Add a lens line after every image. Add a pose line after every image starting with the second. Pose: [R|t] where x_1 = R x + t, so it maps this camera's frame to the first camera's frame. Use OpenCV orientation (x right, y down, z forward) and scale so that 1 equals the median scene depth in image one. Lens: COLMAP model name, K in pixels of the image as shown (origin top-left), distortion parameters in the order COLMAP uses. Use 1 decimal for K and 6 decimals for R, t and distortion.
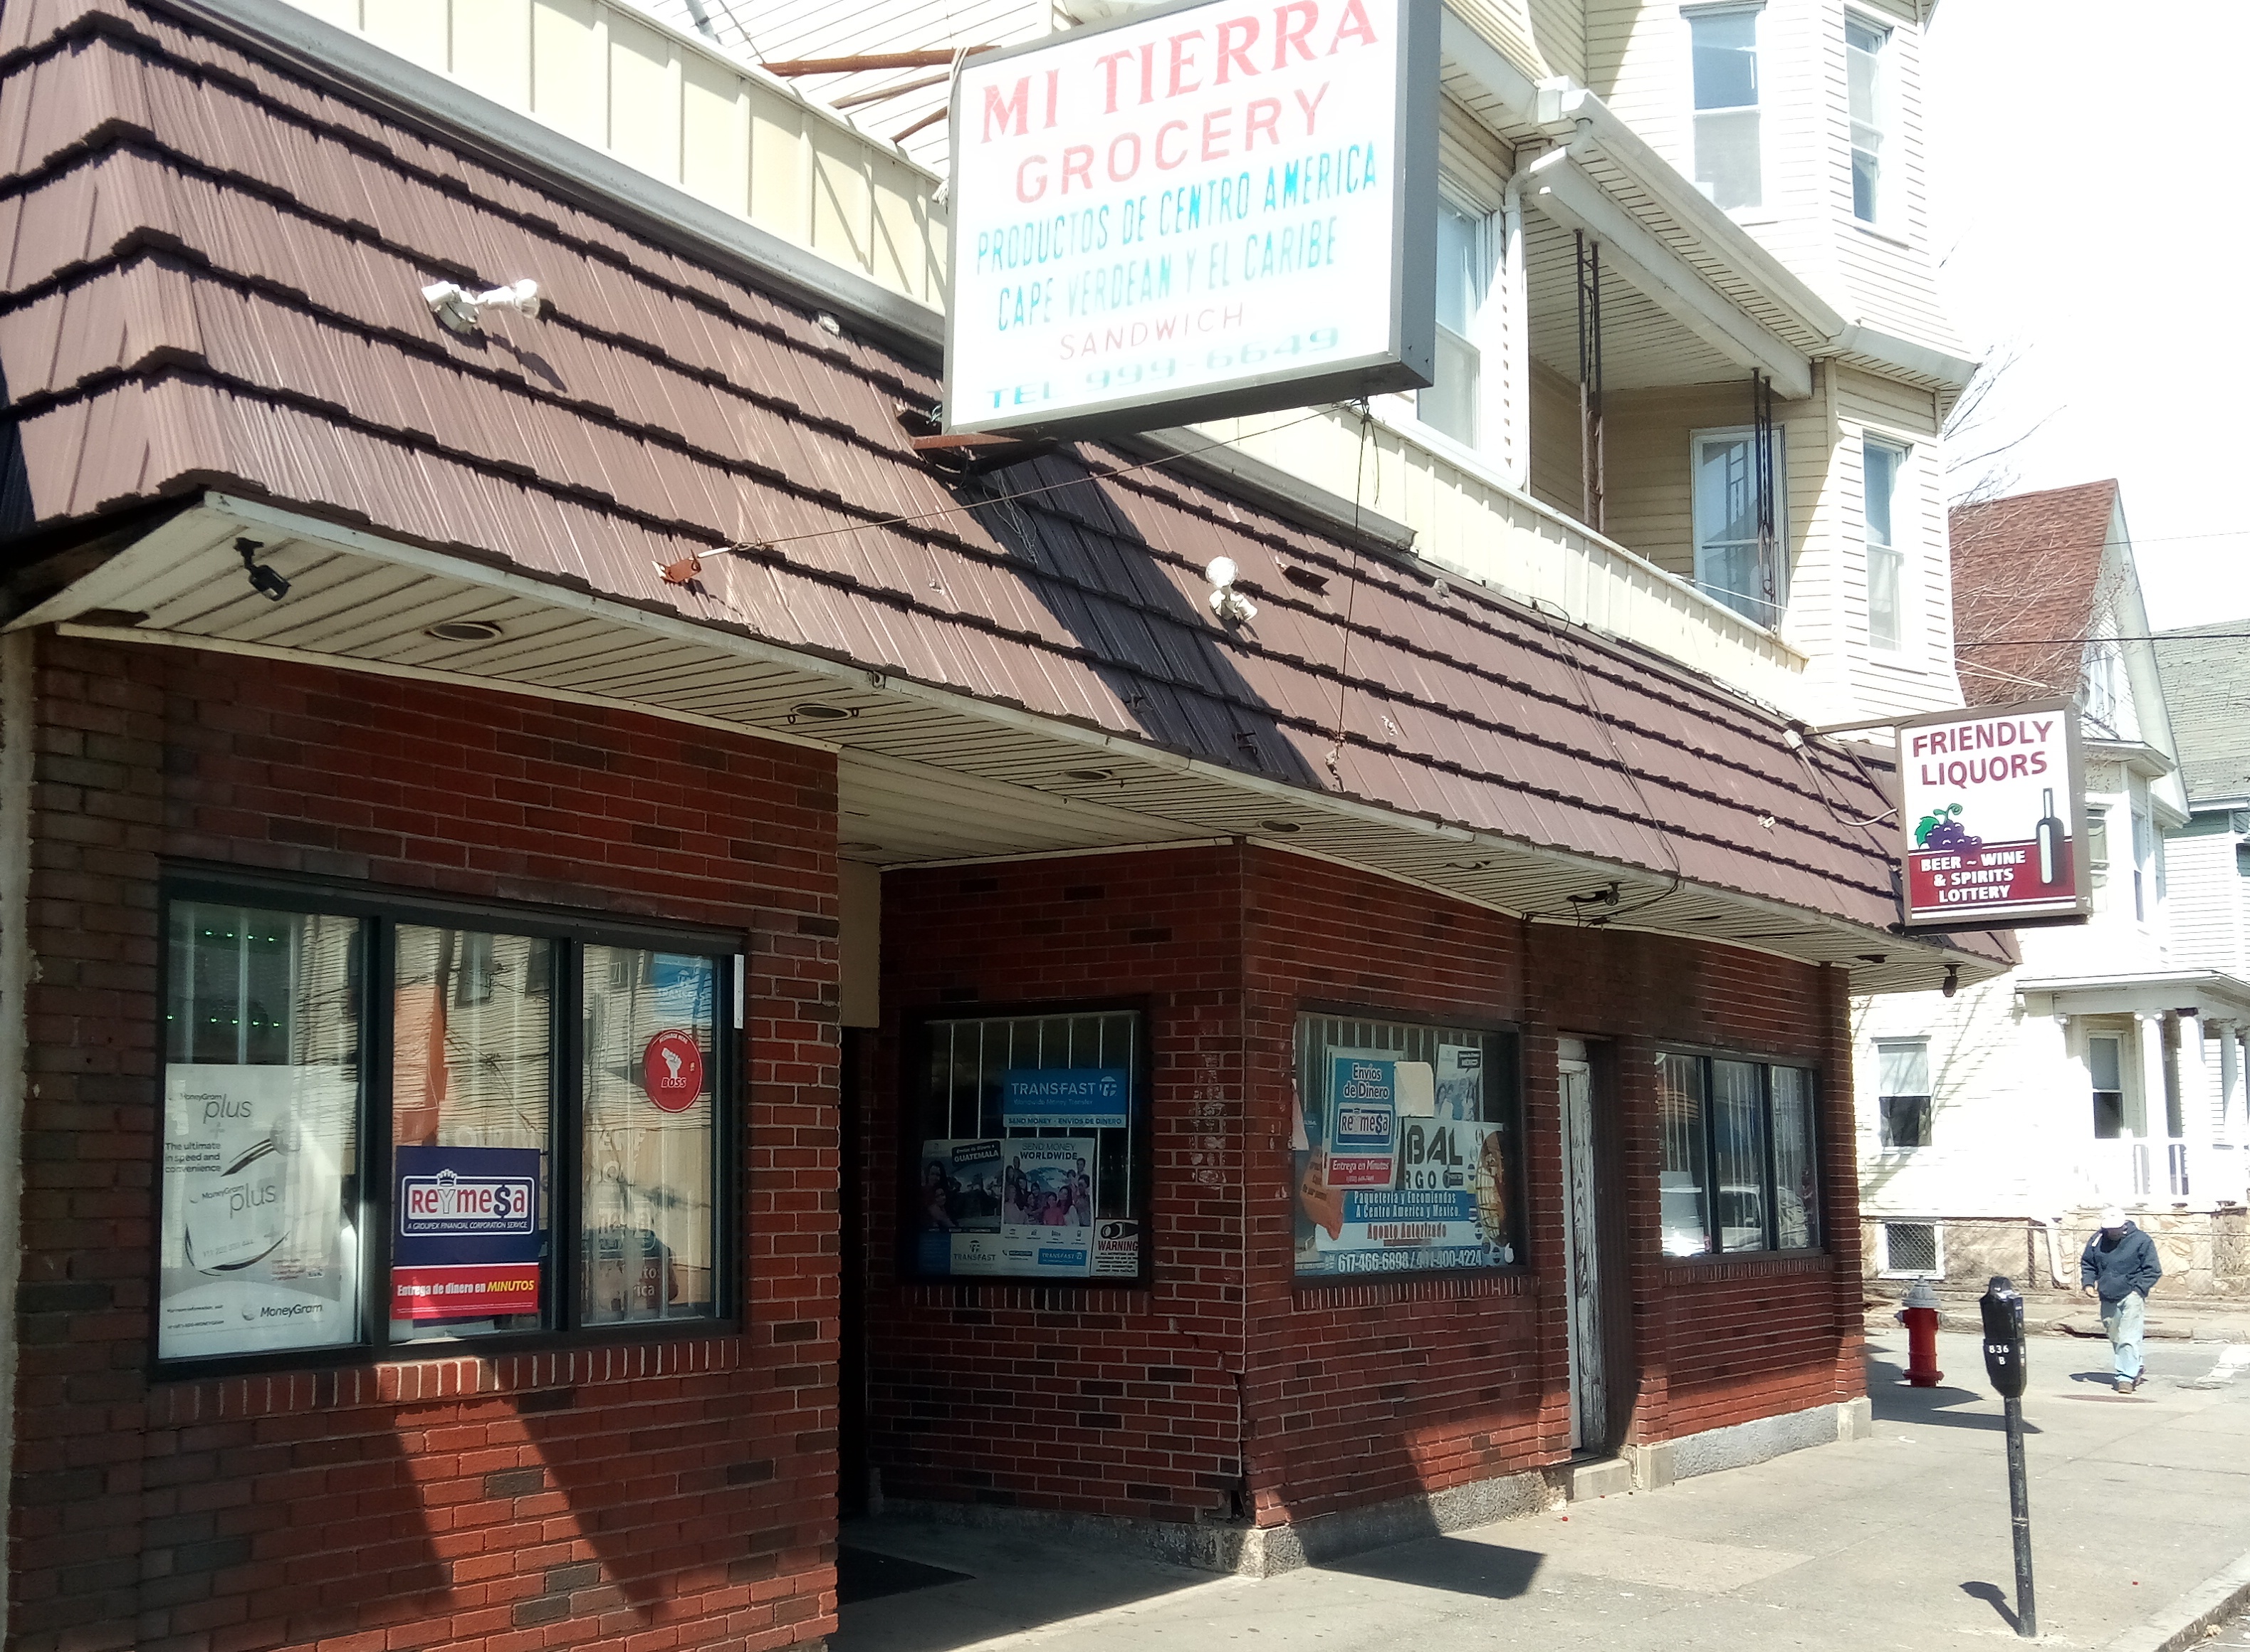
lens RADIAL K [[2770.6, 0, 1125.0], [0, 2770.6, 826.0], [0, 0, 1]] dist [0.093552, 0.043752]
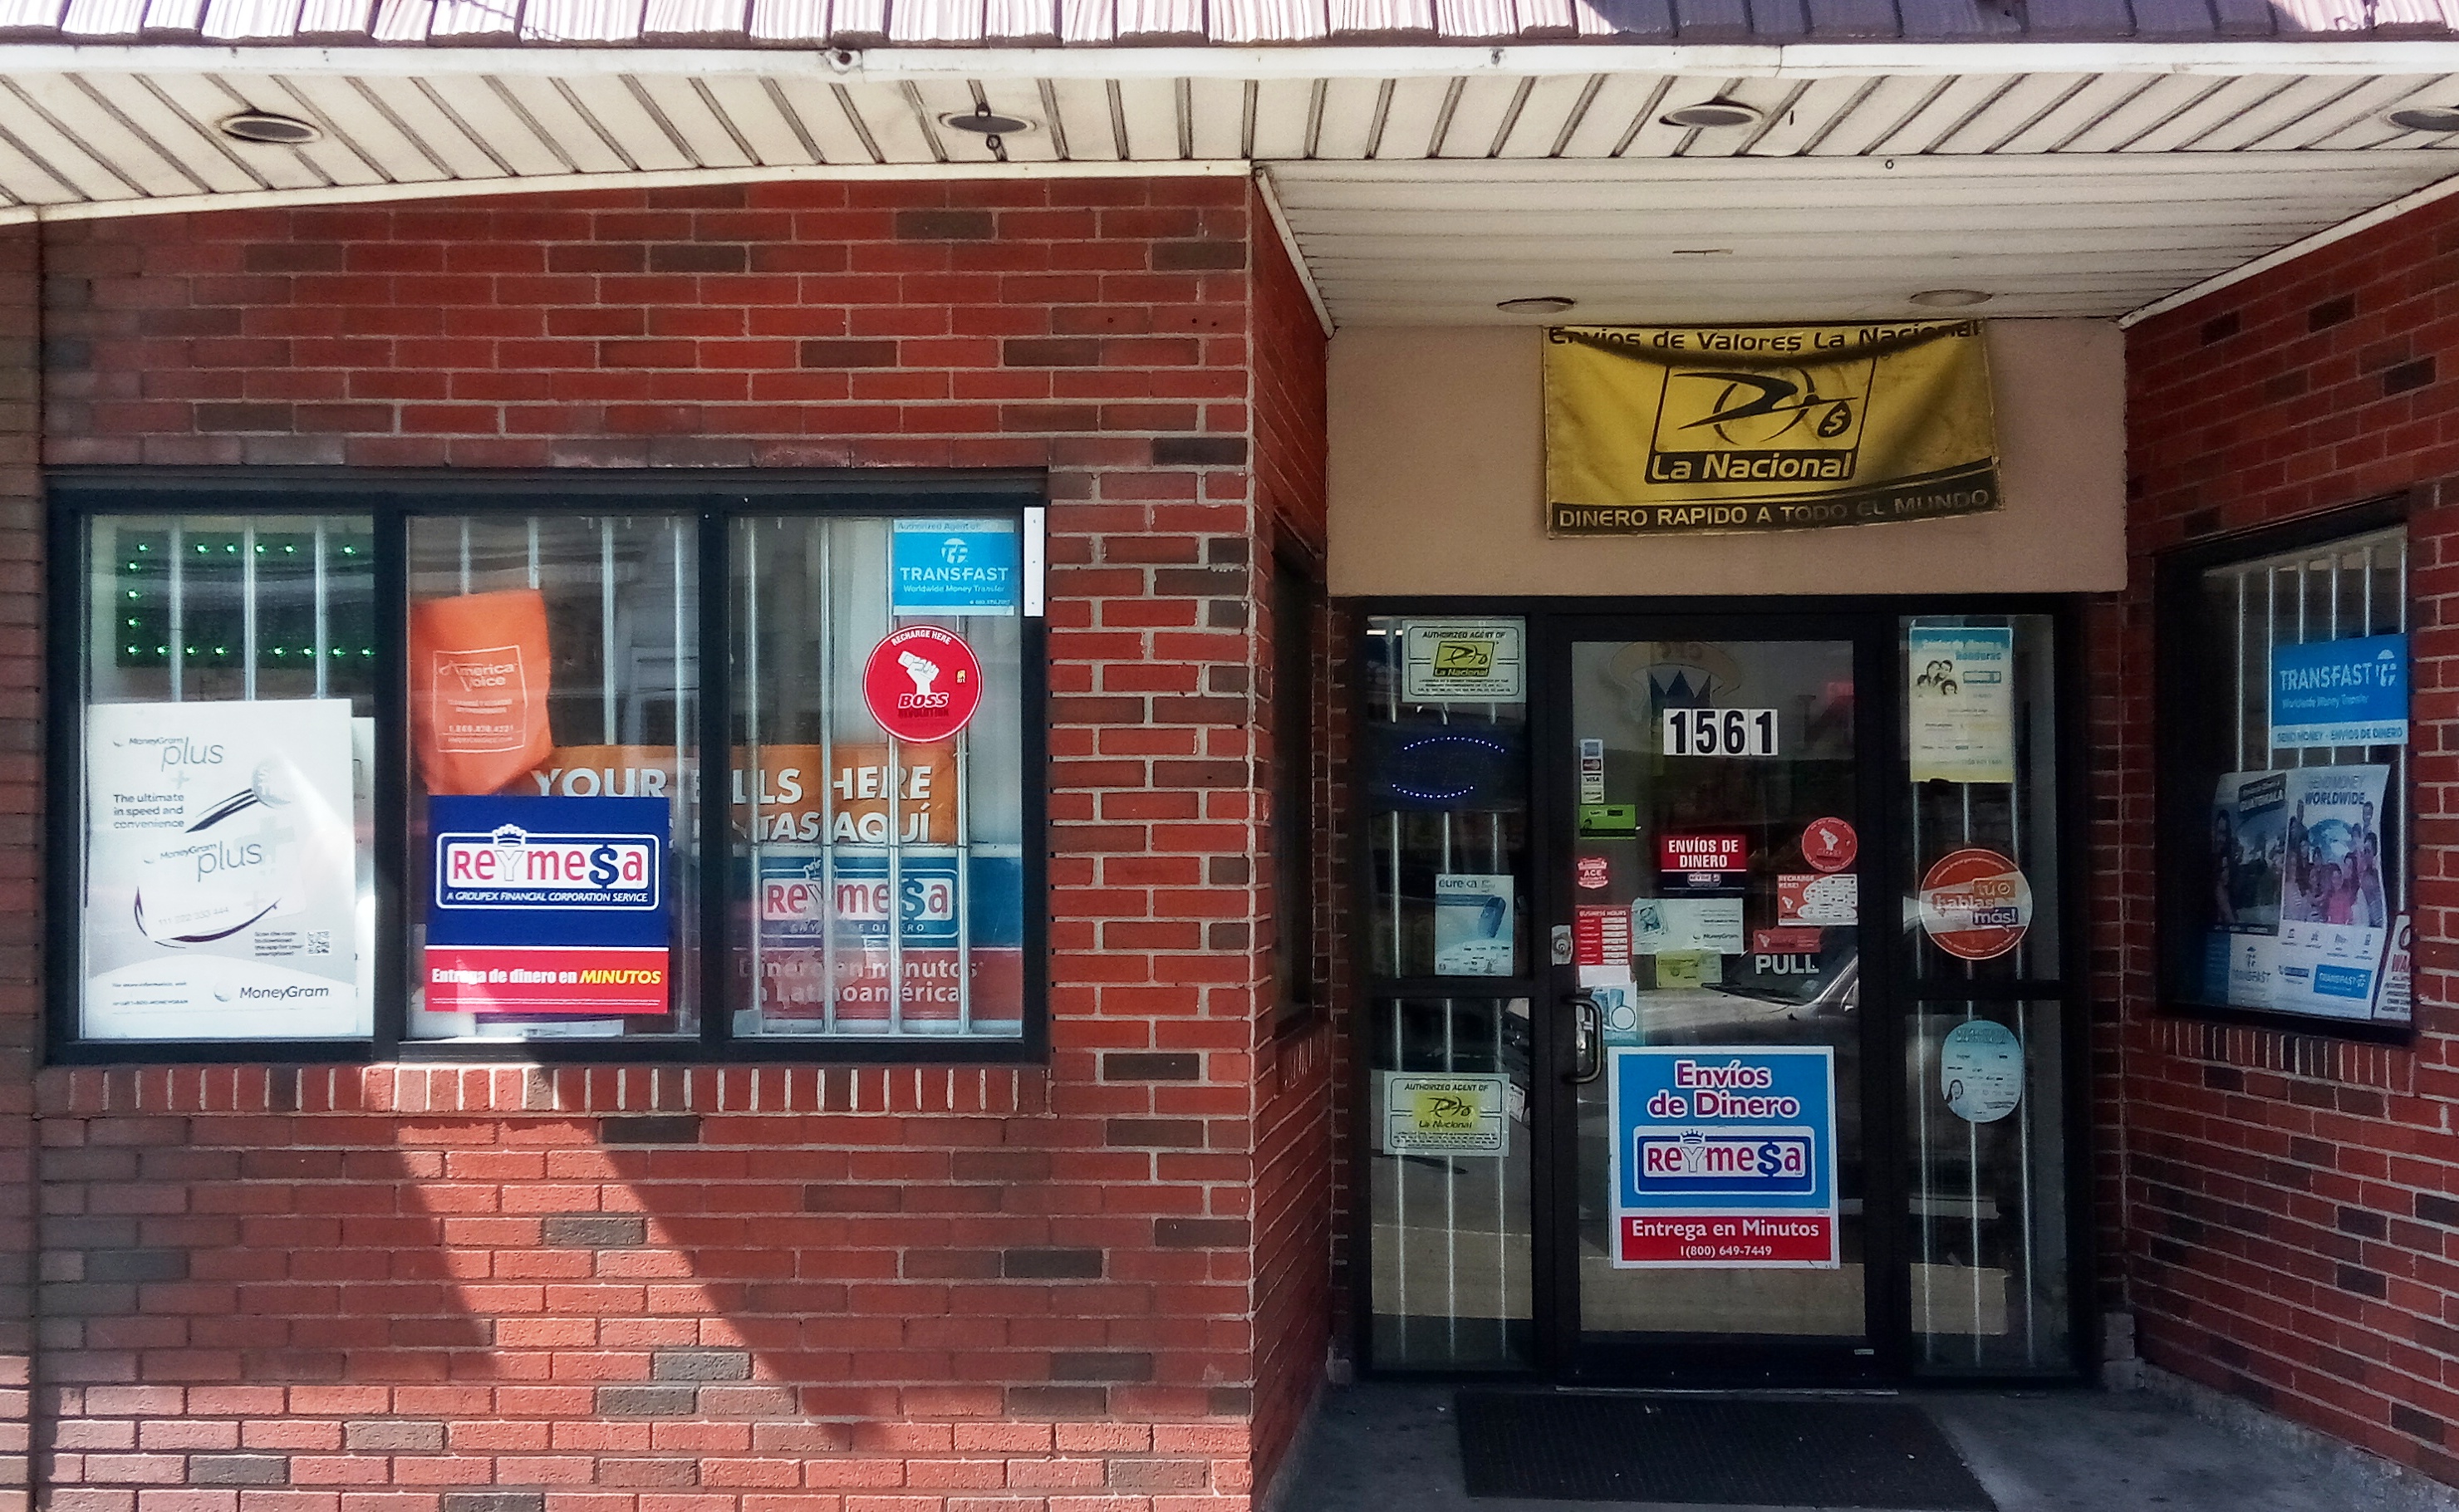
lens RADIAL K [[3172.8, 0, 1229.5], [0, 3172.8, 756.0], [0, 0, 1]] dist [0.064288, 0.034434]
pose [[0.480600, -0.028190, -0.876487, 0.627796], [0.111068, 0.993391, 0.028952, 0.100353], [0.869878, -0.111264, 0.480555, 0.748316]]
